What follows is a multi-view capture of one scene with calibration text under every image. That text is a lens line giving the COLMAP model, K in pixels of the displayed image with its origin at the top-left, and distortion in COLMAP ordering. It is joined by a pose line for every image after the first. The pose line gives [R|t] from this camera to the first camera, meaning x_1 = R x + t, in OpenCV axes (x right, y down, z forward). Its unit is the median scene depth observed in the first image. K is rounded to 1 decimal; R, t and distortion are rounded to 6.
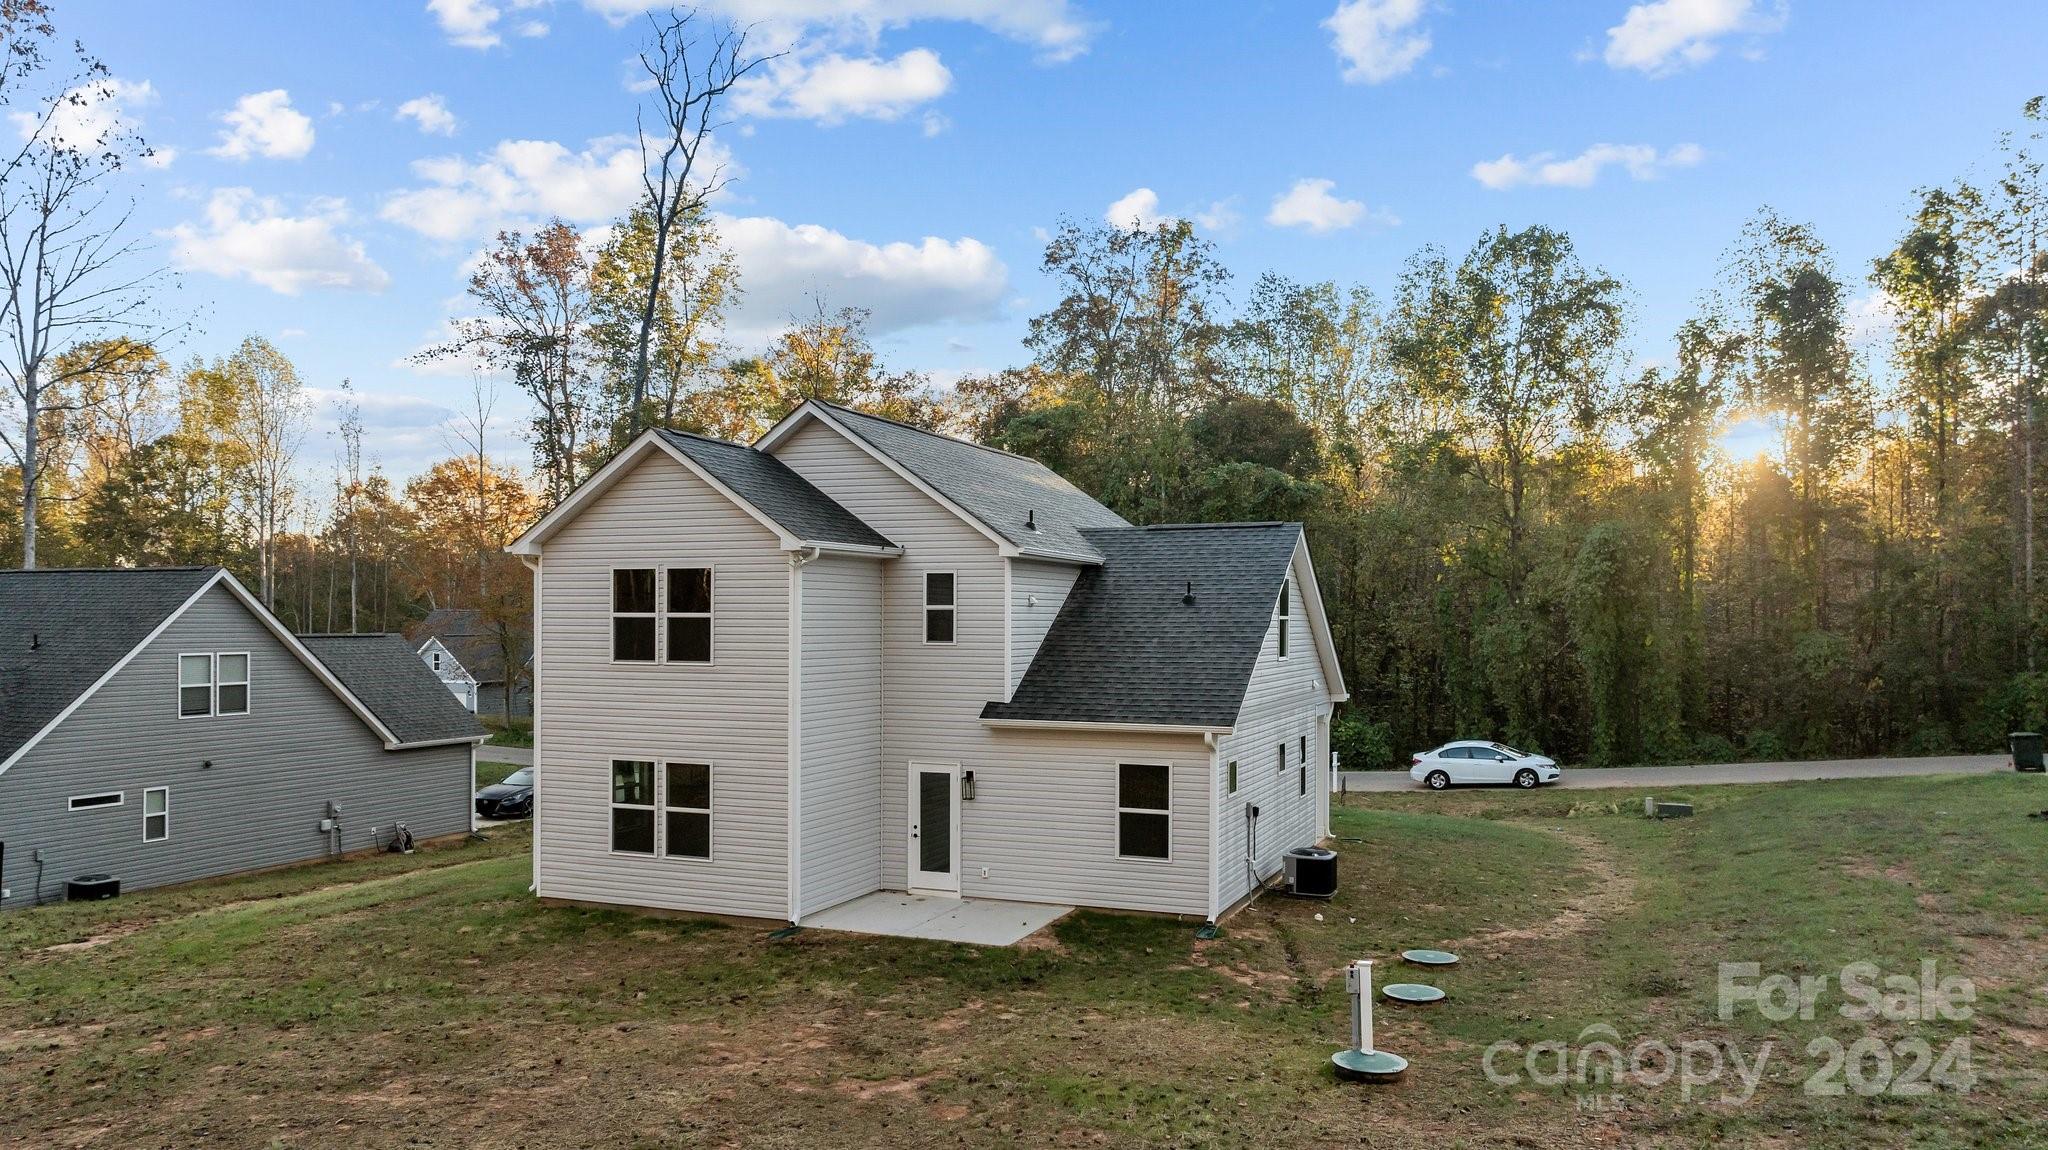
lens RADIAL K [[1415.5, 0, 1024.0], [0, 1415.5, 575.0], [0, 0, 1]] dist [-0.013104, -0.001724]
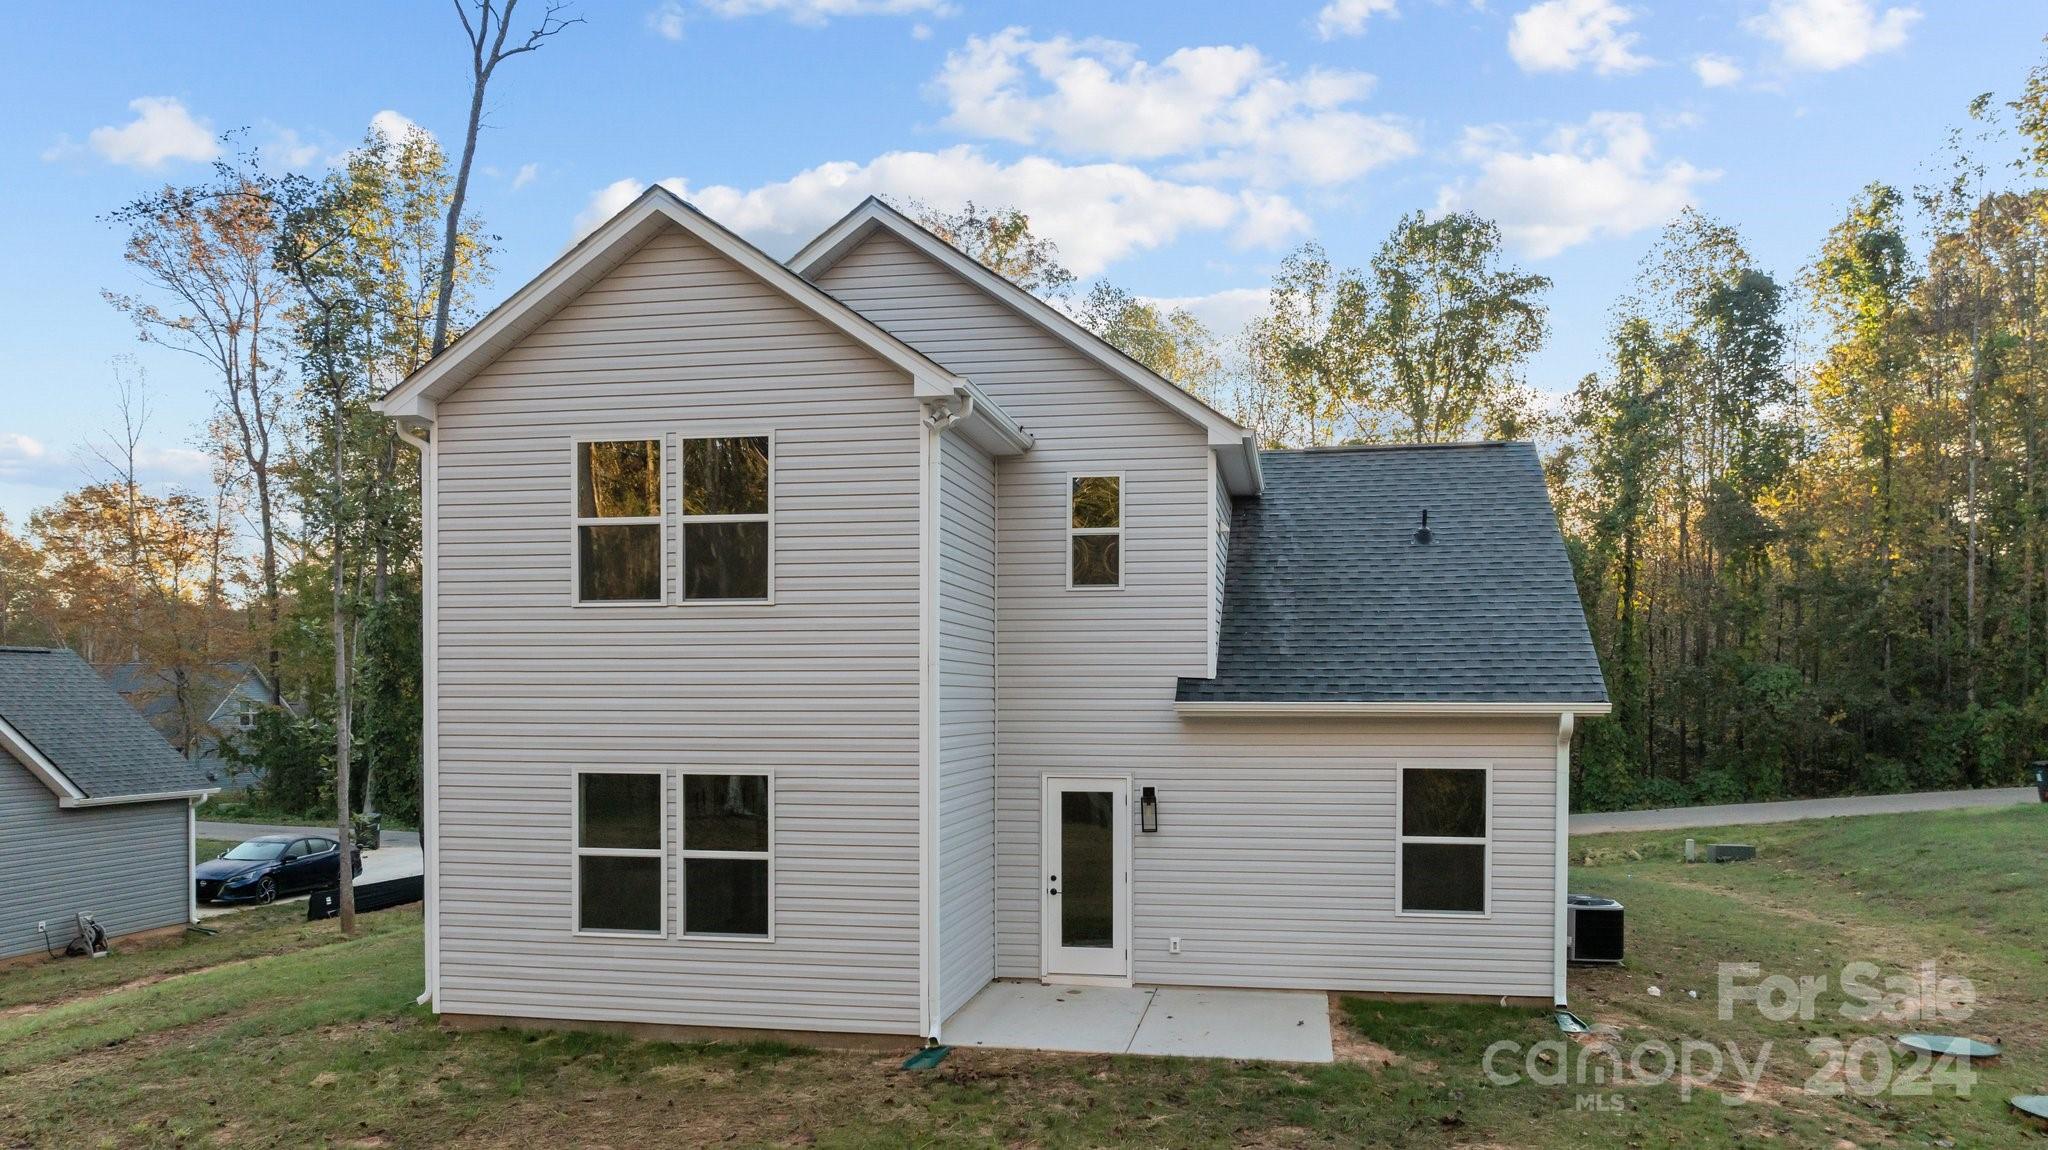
lens RADIAL K [[1471.2, 0, 1027.4], [0, 1471.2, 684.2], [0, 0, 1]] dist [-0.031477, 0.038512]
pose [[0.981384, -0.000843, 0.192052, -0.222707], [-0.003858, 0.999702, 0.024101, 0.078046], [-0.192015, -0.024393, 0.981089, 0.370606]]
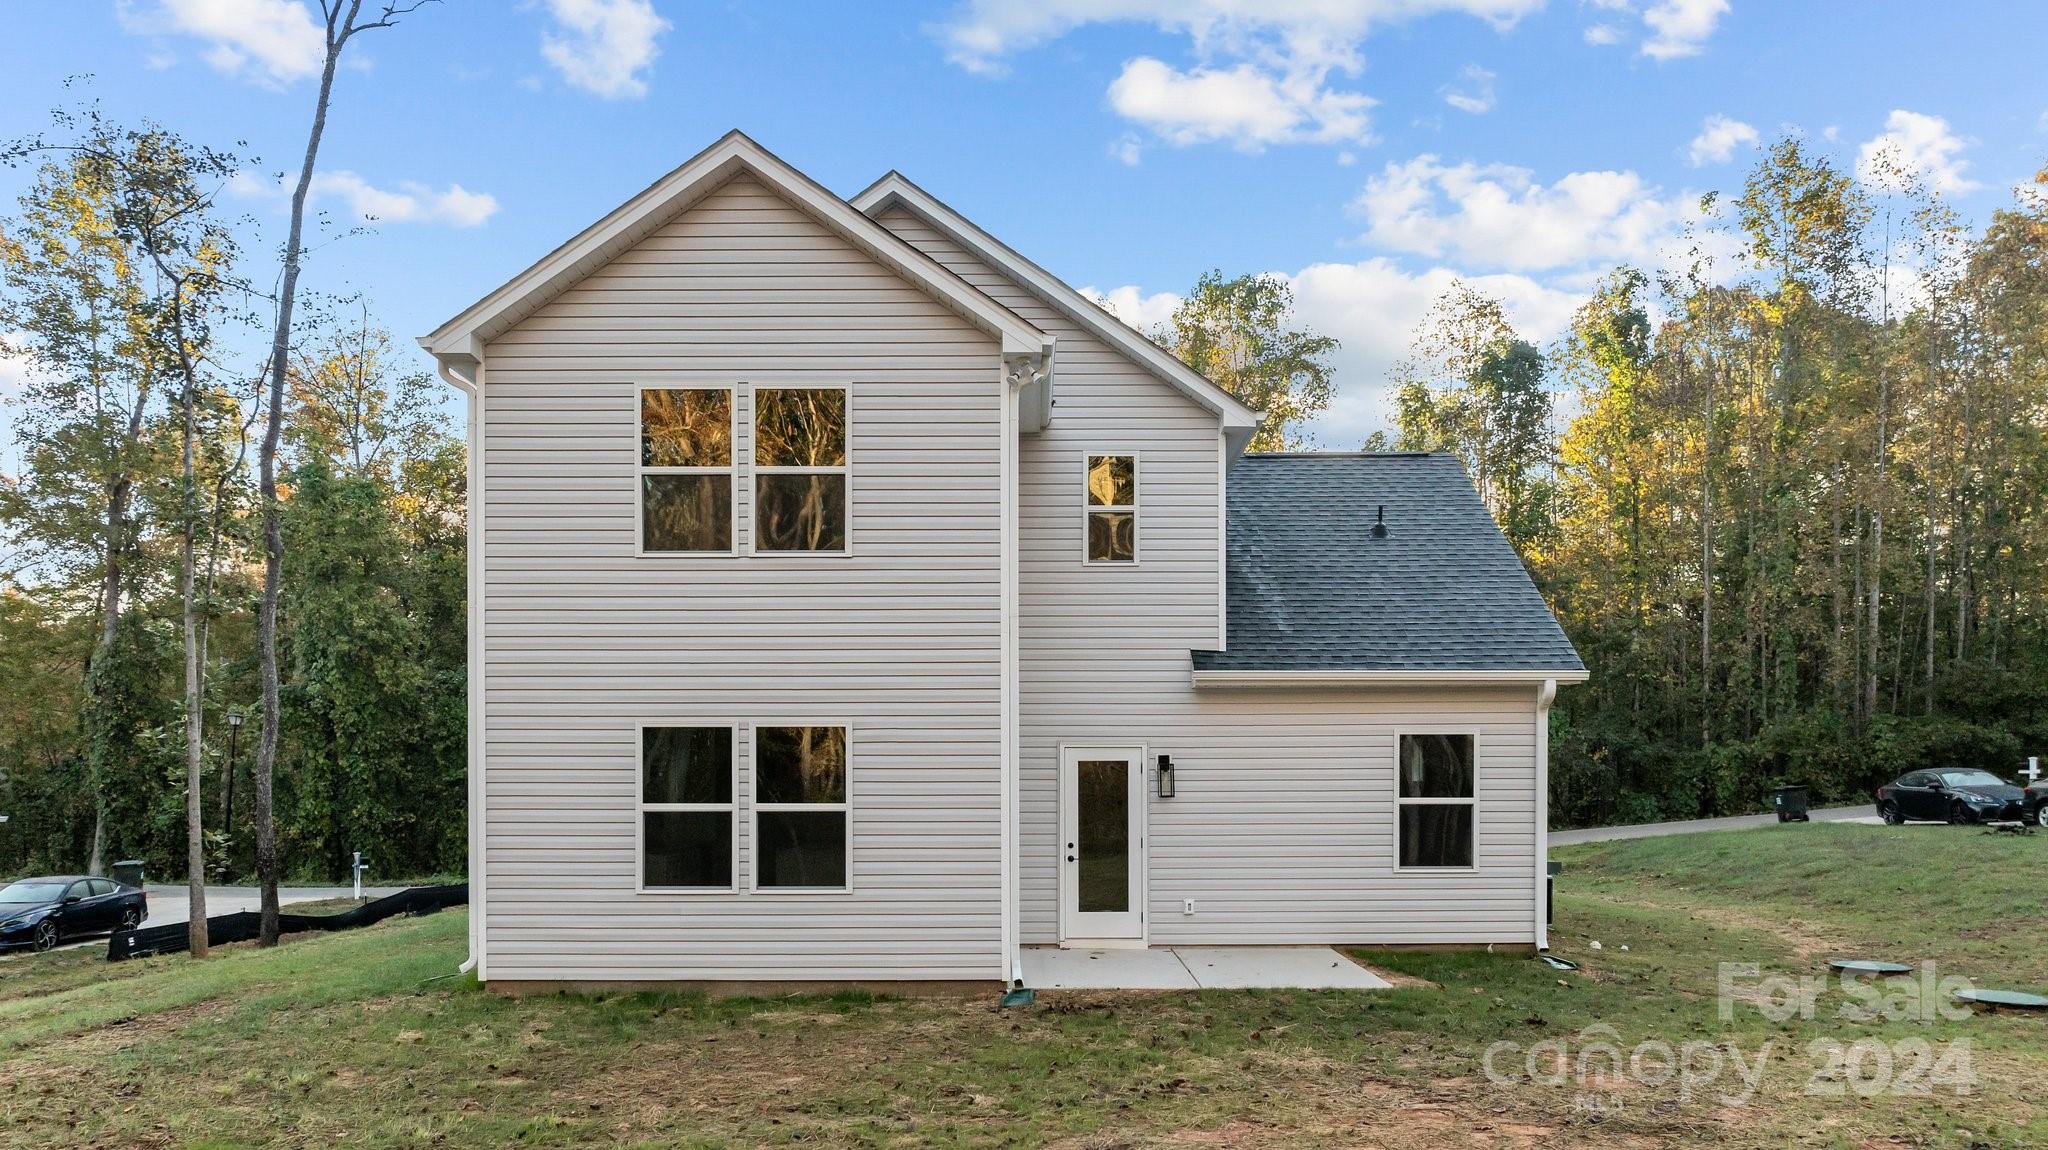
lens RADIAL K [[1486.1, 0, 1026.4], [0, 1486.1, 743.3], [0, 0, 1]] dist [-0.010863, 0.000481]
pose [[0.930403, -0.000822, 0.366536, -0.359771], [-0.005367, 0.999860, 0.015865, 0.124817], [-0.366498, -0.016728, 0.930268, 0.384914]]
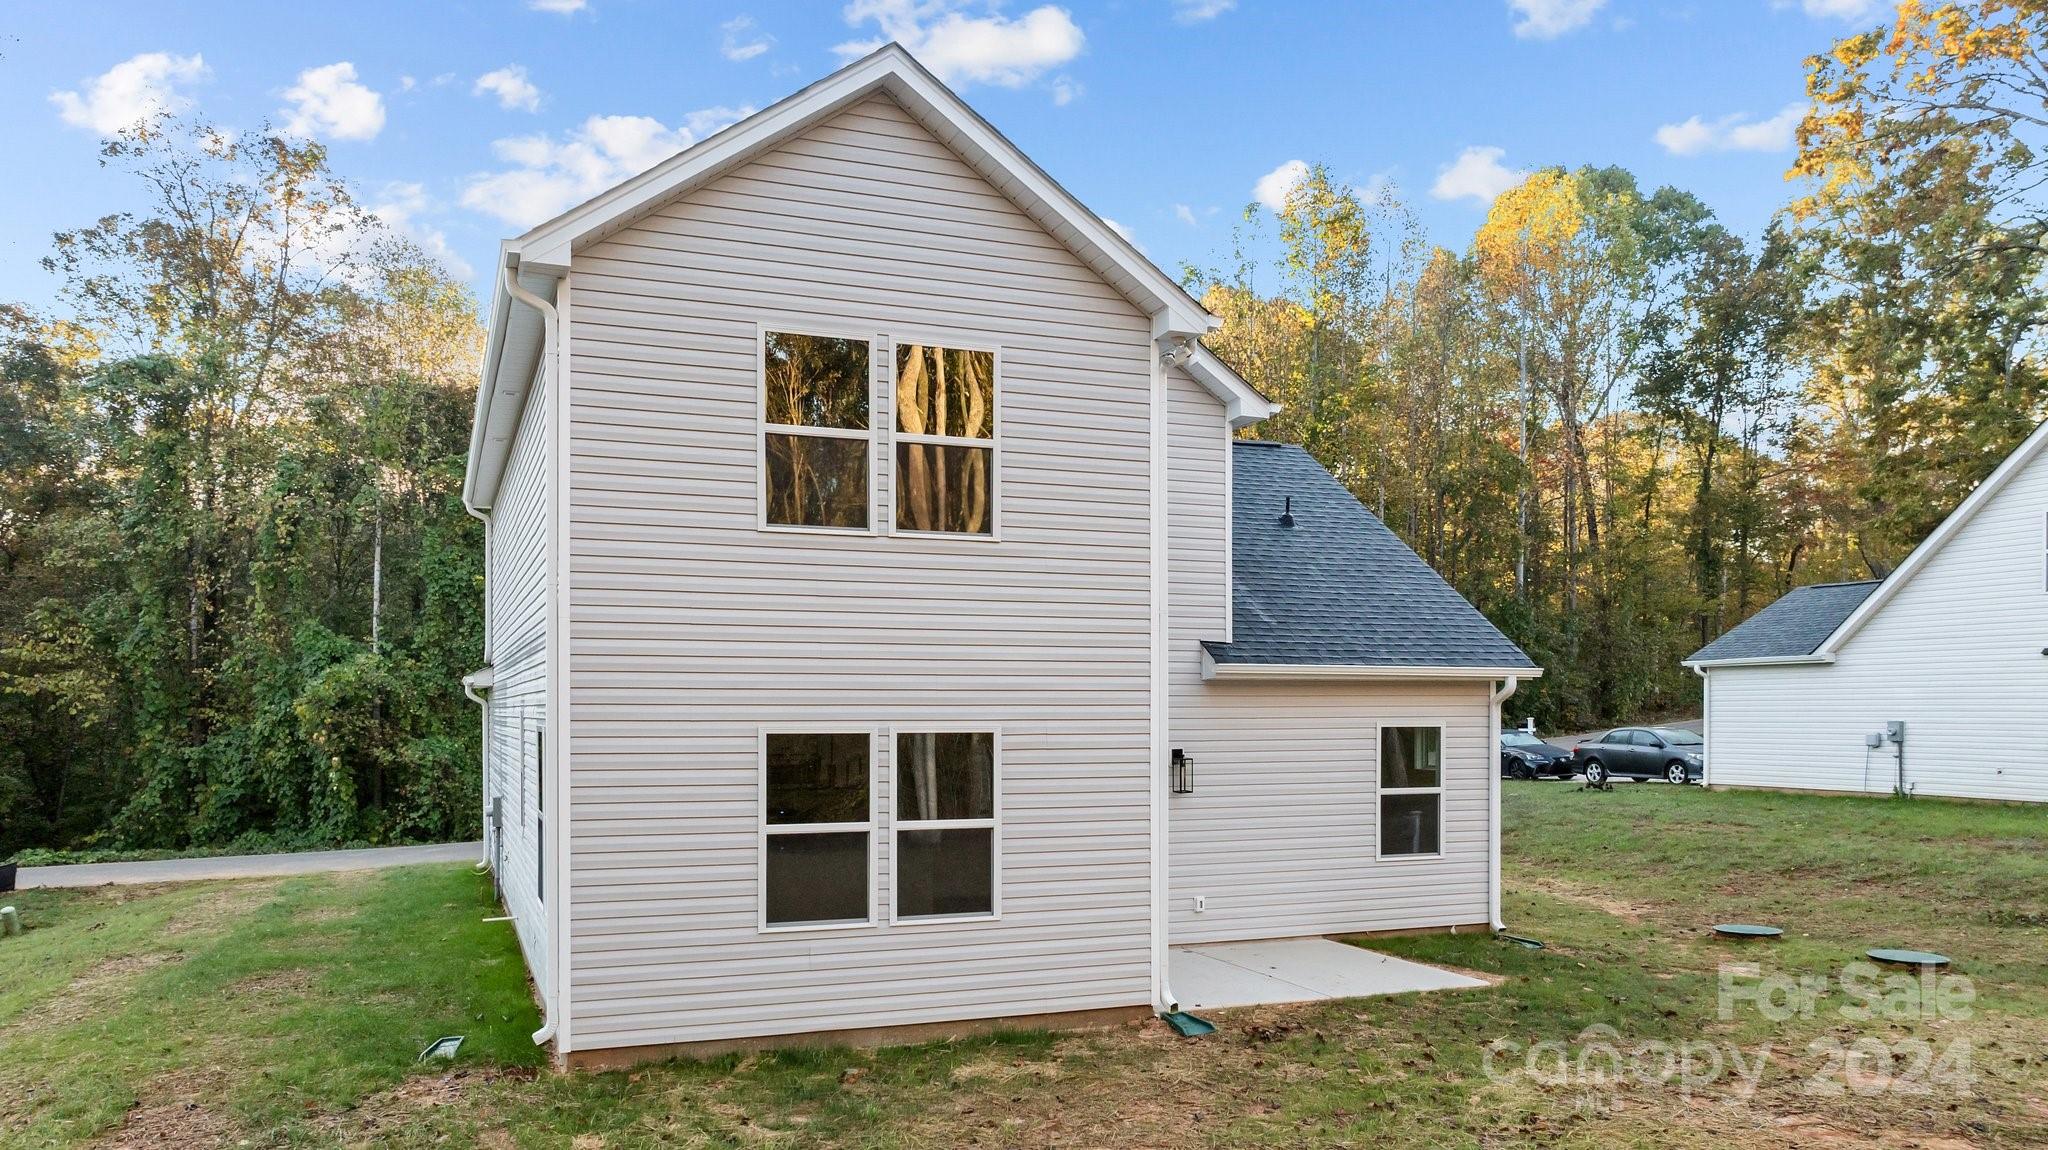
lens RADIAL K [[1471.2, 0, 1027.4], [0, 1471.2, 684.2], [0, 0, 1]] dist [-0.031477, 0.038512]
pose [[0.730202, 0.006513, 0.683201, -0.554056], [-0.018843, 0.999766, 0.010608, 0.105466], [-0.682972, -0.020619, 0.730154, 0.571655]]
